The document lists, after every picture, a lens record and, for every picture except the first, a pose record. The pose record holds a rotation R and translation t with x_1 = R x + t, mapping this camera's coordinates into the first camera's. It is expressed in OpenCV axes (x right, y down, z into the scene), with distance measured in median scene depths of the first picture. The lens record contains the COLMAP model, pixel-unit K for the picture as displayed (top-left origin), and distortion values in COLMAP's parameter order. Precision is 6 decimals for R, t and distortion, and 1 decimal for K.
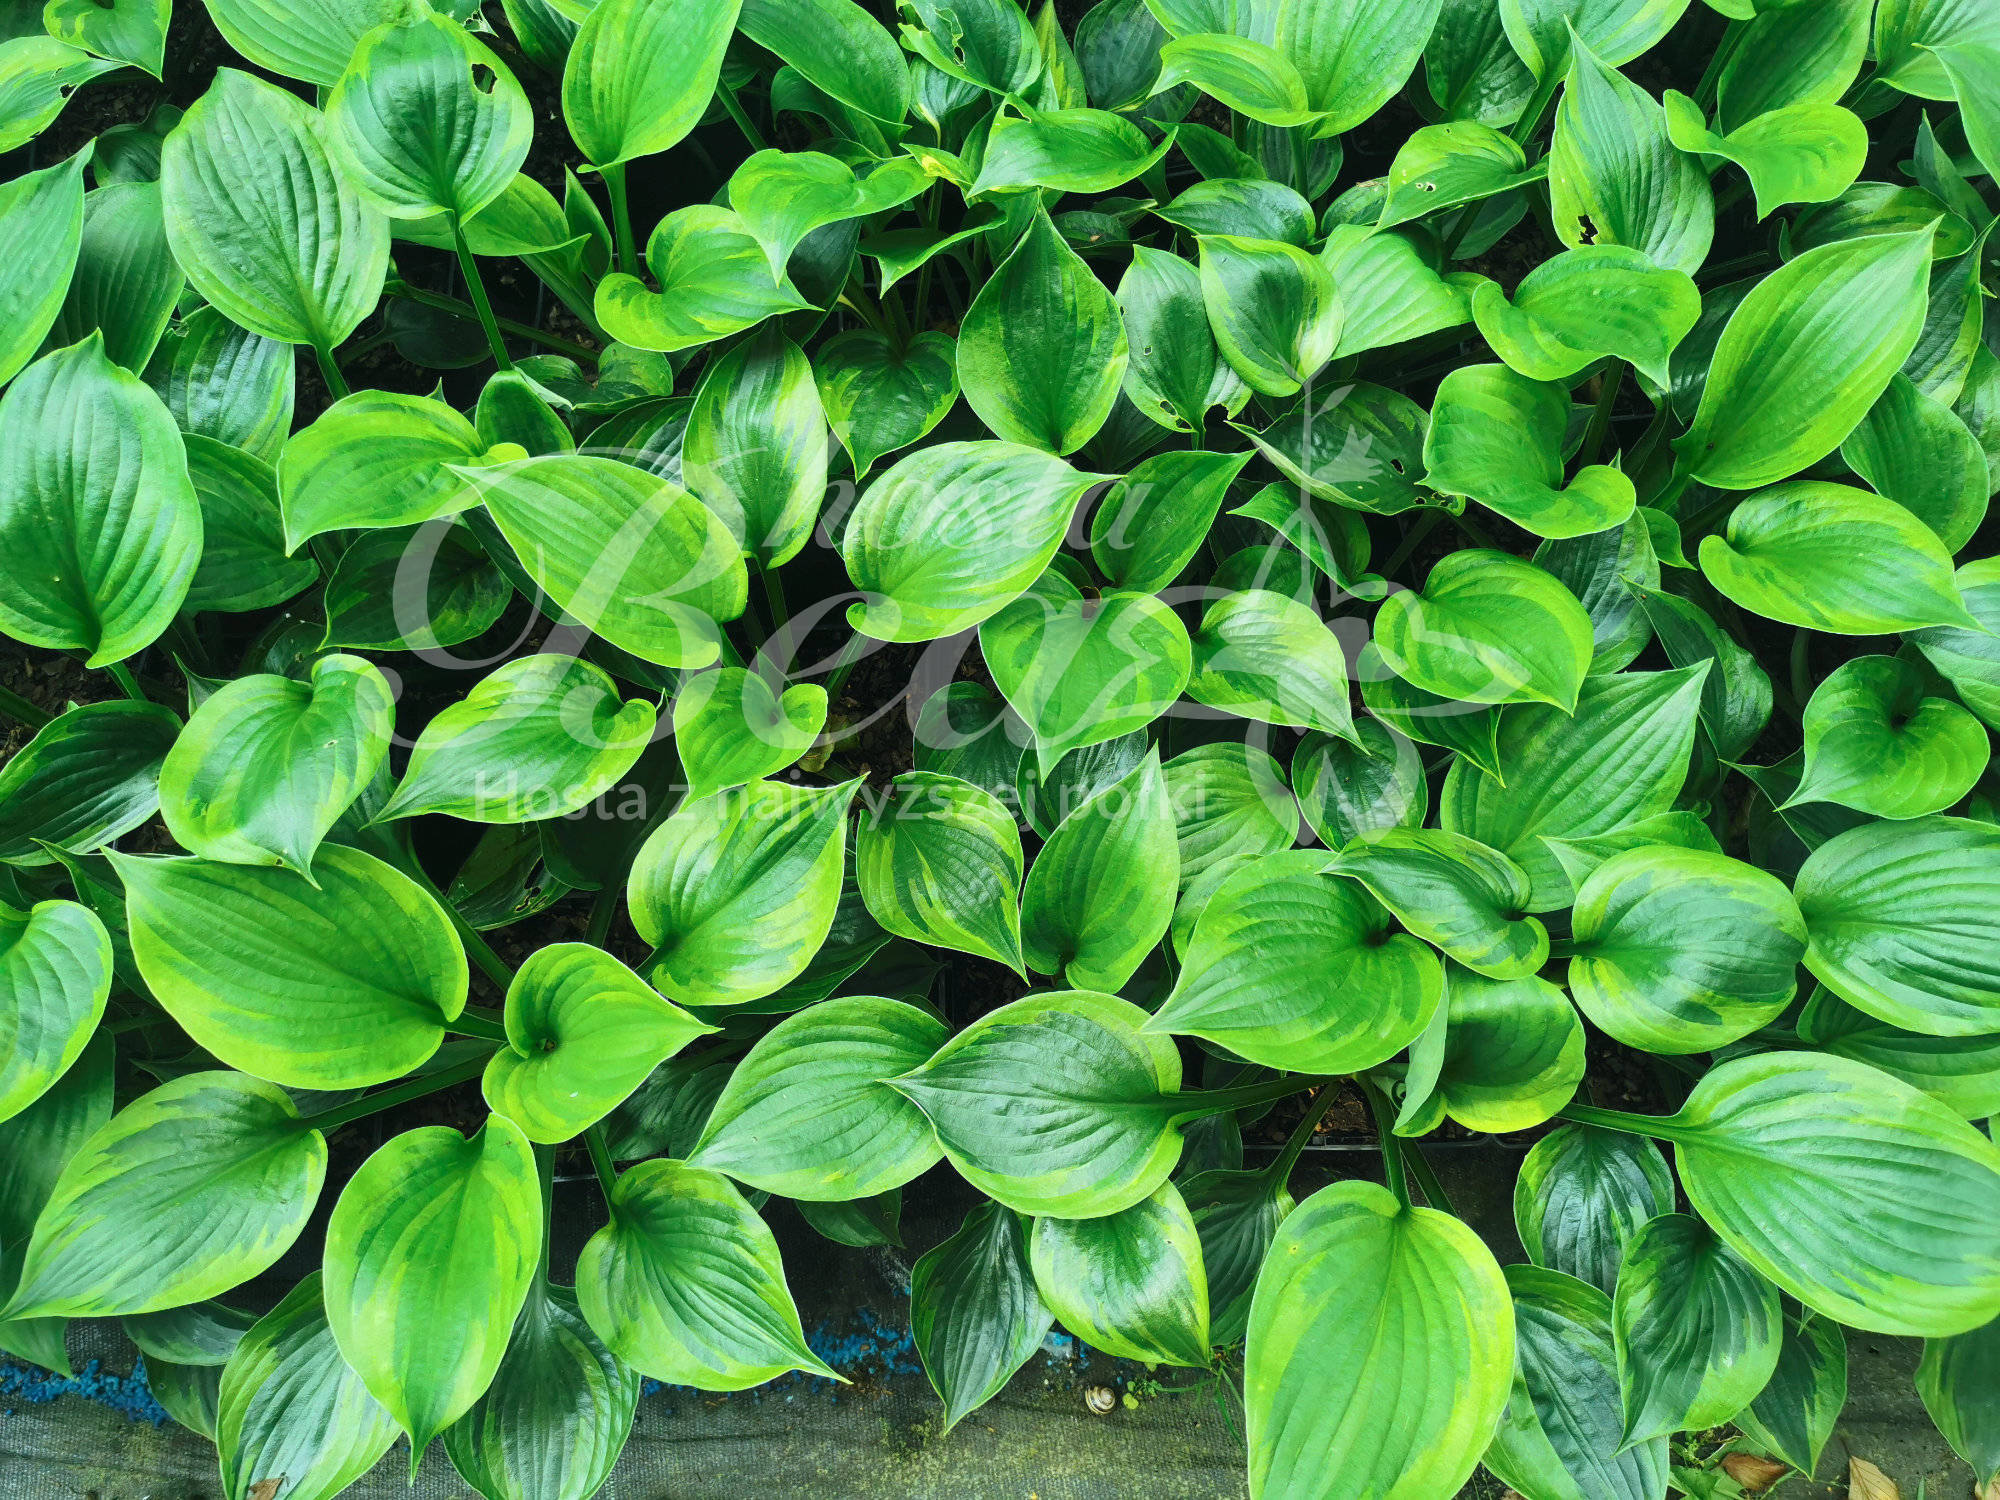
lens RADIAL K [[1561.4, 0, 996.3], [0, 1561.4, 742.9], [0, 0, 1]] dist [-0.008242, -0.004594]
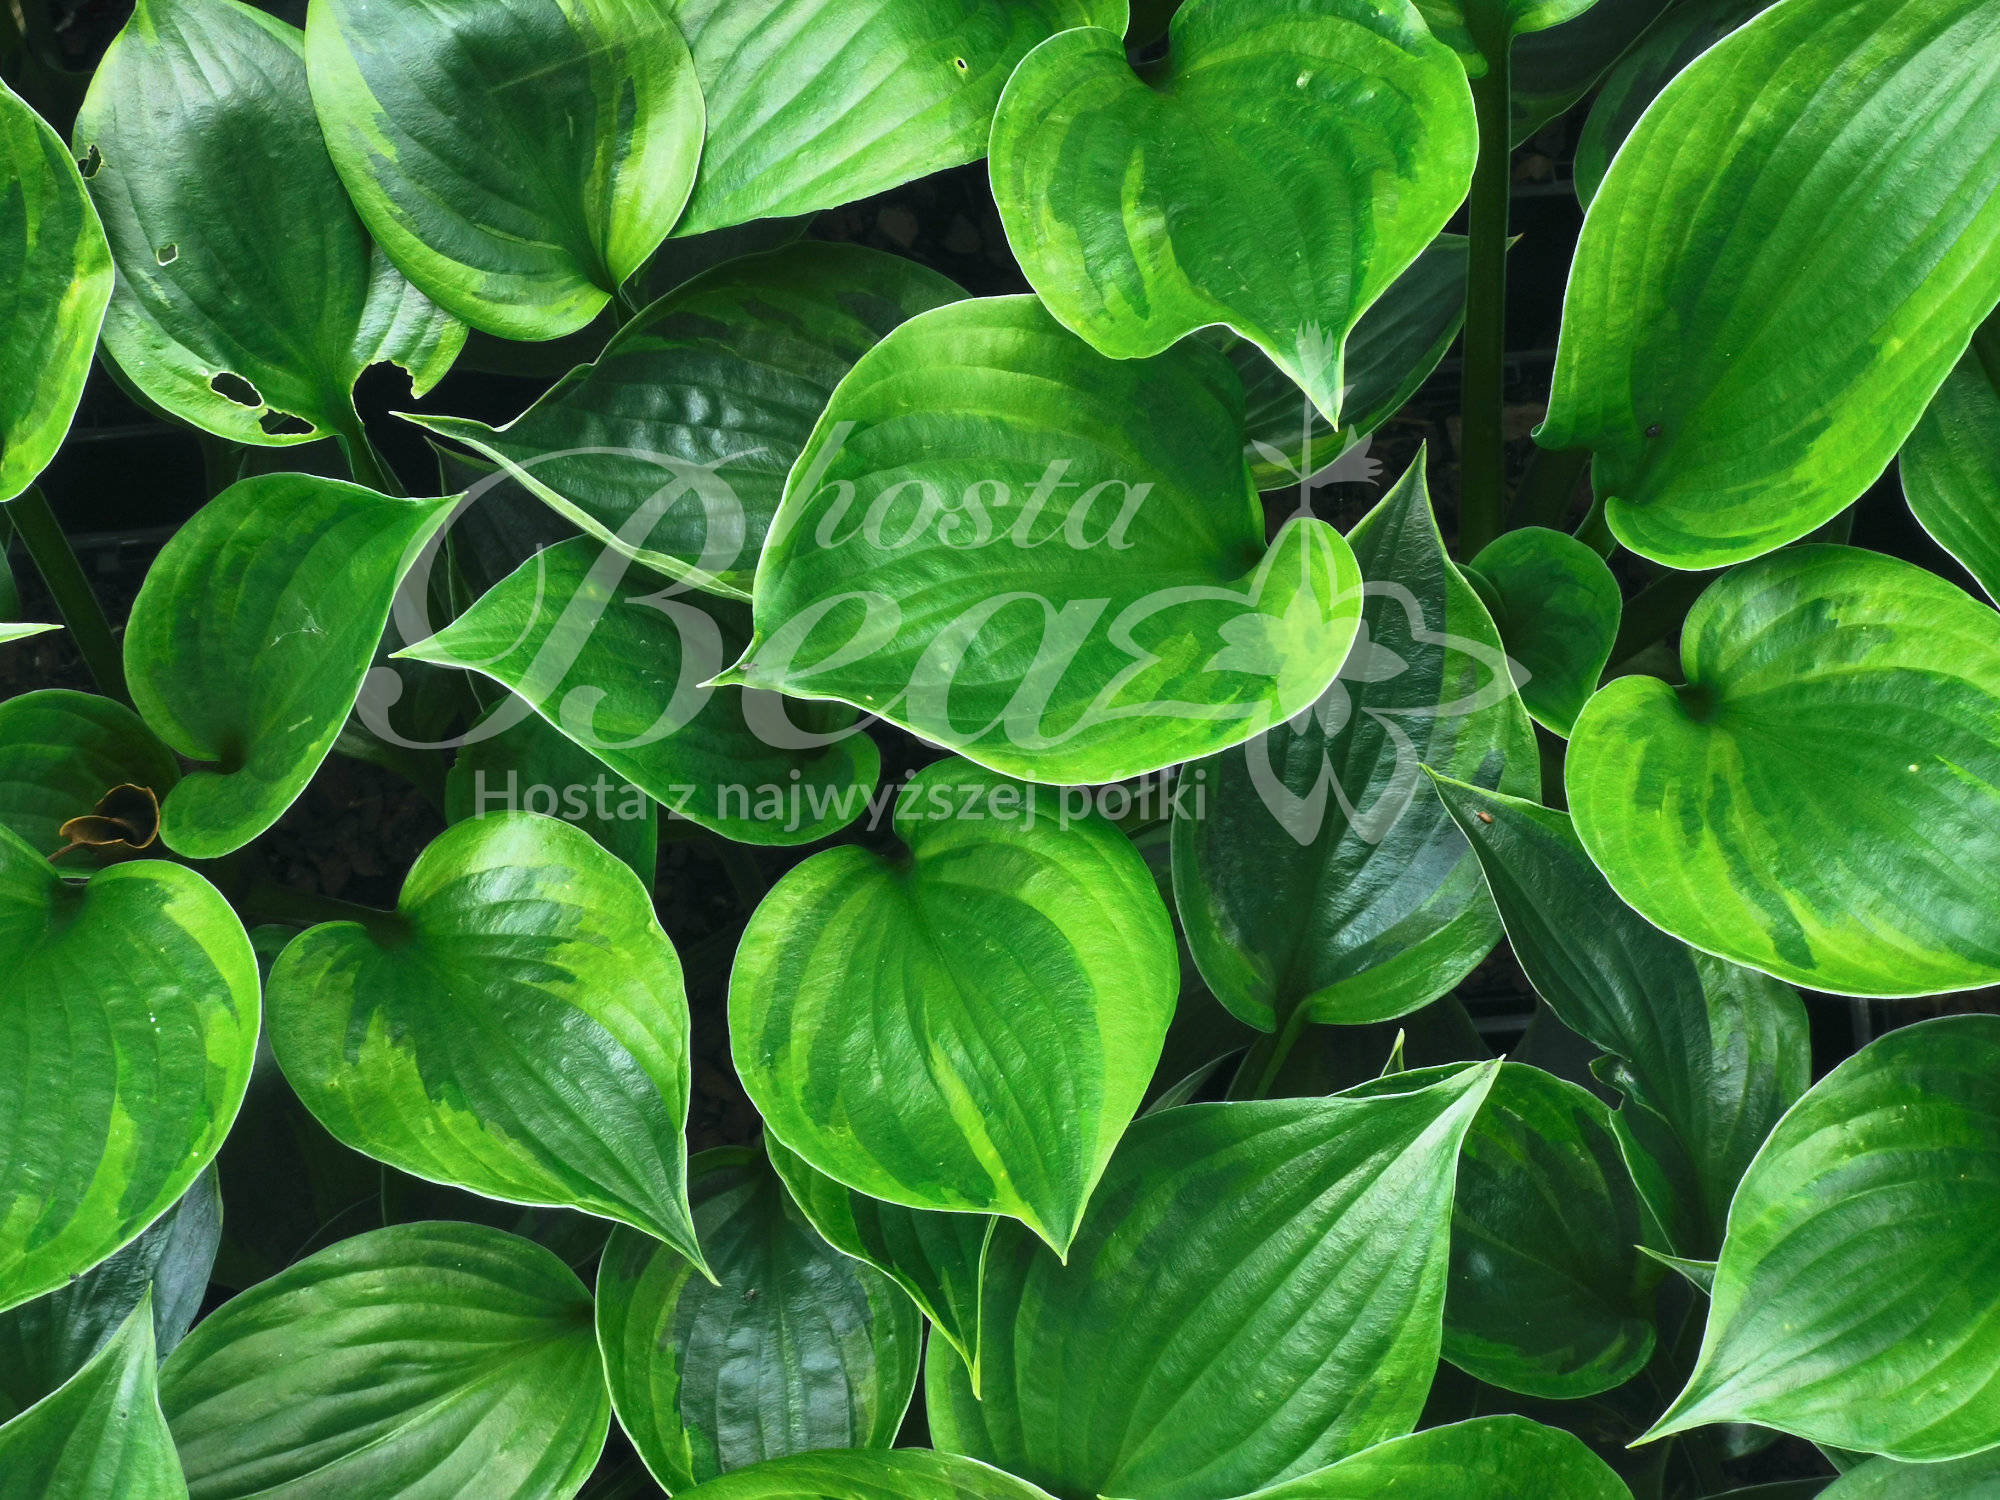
lens RADIAL K [[4735.7, 0, 1001.0], [0, 4735.7, 751.8], [0, 0, 1]] dist [0.035584, 0.000000]
pose [[0.999594, -0.024491, 0.014595, 0.289525], [0.023681, 0.998297, 0.053312, -0.187104], [-0.015876, -0.052945, 0.998471, -0.205253]]
